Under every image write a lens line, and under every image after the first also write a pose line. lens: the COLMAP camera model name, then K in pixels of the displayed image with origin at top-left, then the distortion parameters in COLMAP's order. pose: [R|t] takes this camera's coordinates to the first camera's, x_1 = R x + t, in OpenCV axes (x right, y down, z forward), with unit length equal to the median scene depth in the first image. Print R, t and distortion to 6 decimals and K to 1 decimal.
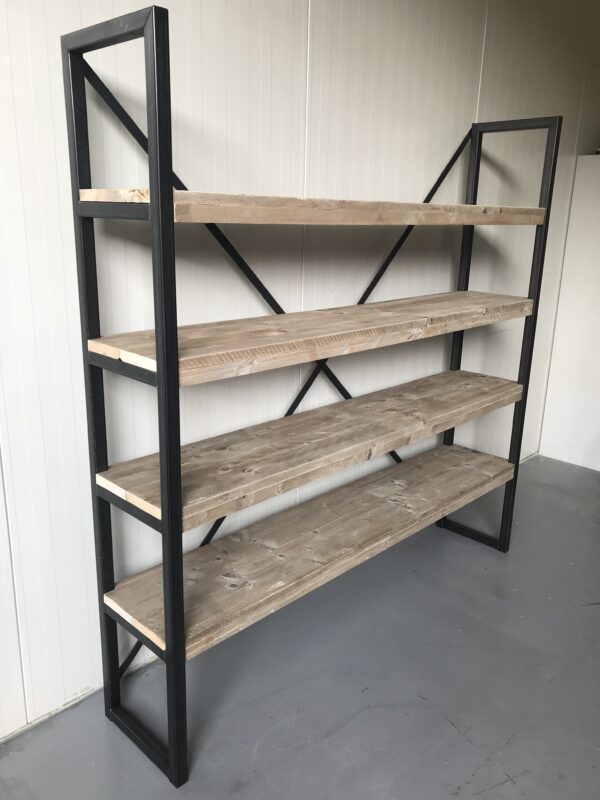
lens RADIAL K [[655.8, 0, 303.0], [0, 655.8, 386.2], [0, 0, 1]] dist [0.040906, -0.064862]
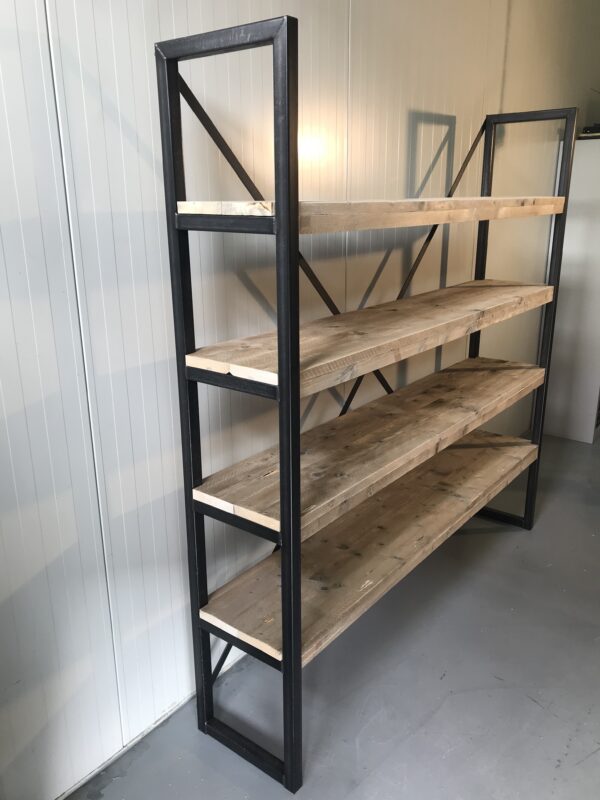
lens RADIAL K [[655.8, 0, 302.1], [0, 655.8, 385.7], [0, 0, 1]] dist [0.040906, -0.064862]
pose [[0.993648, -0.060572, 0.094844, -0.213976], [0.058517, 0.997991, 0.024298, -0.032732], [-0.096125, -0.018594, 0.995196, 0.007413]]
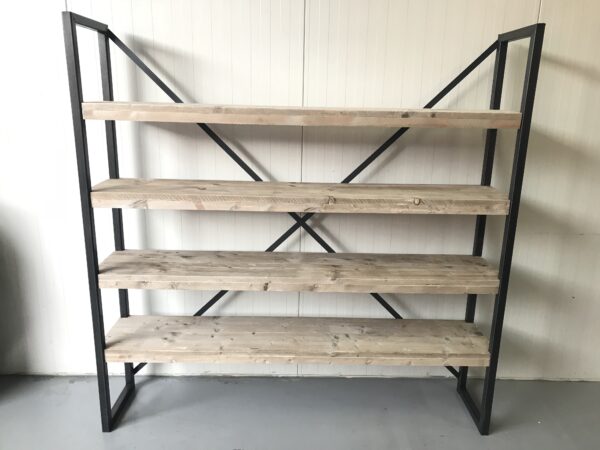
lens RADIAL K [[491.9, 0, 304.7], [0, 491.9, 221.3], [0, 0, 1]] dist [0.040906, -0.064862]
pose [[0.713330, 0.171565, -0.679504, 0.917389], [-0.187107, 0.981001, 0.051267, -0.110784], [0.675390, 0.090569, 0.731878, 0.304003]]
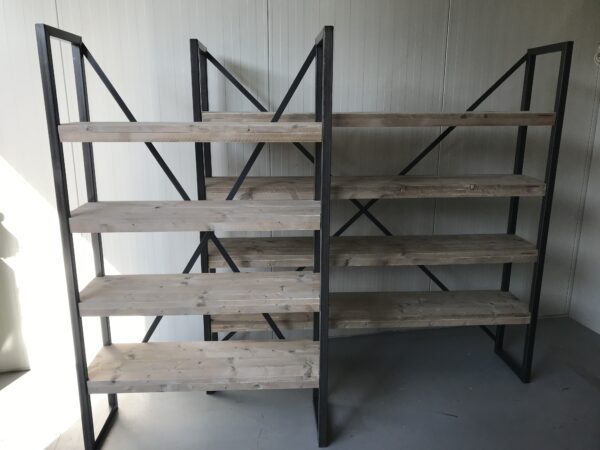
lens RADIAL K [[491.9, 0, 298.5], [0, 491.9, 219.9], [0, 0, 1]] dist [0.040906, -0.064862]
pose [[0.748454, 0.137173, -0.648845, 0.871026], [-0.158236, 0.987055, 0.026147, -0.017547], [0.644033, 0.083101, 0.760471, -0.038611]]
